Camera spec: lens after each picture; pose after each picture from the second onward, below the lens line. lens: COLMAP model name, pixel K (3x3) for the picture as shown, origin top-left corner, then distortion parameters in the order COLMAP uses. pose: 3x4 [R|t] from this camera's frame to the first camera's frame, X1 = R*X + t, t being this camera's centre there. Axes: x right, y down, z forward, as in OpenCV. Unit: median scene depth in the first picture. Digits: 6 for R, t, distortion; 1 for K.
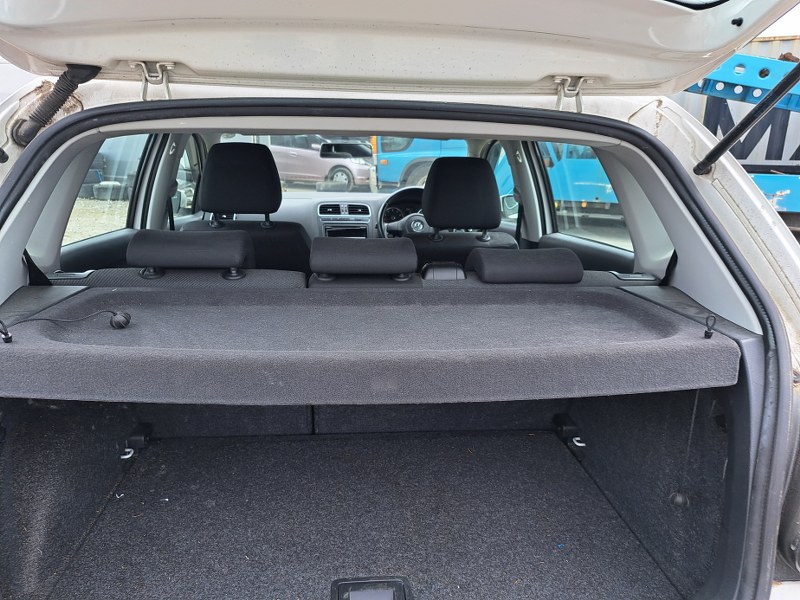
lens RADIAL K [[578.7, 0, 389.1], [0, 578.7, 300.1], [0, 0, 1]] dist [0.023478, -0.005024]
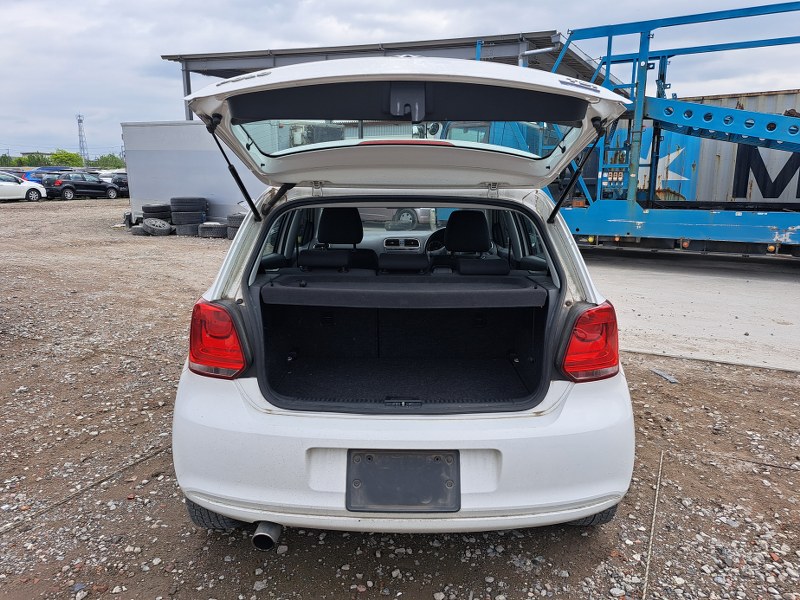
lens RADIAL K [[560.0, 0, 401.2], [0, 560.0, 295.2], [0, 0, 1]] dist [0.056250, -0.063986]
pose [[0.995452, 0.003972, -0.095185, 0.057607], [-0.010316, 0.997749, -0.066255, 0.073076], [0.094708, 0.066936, 0.993252, -0.414623]]
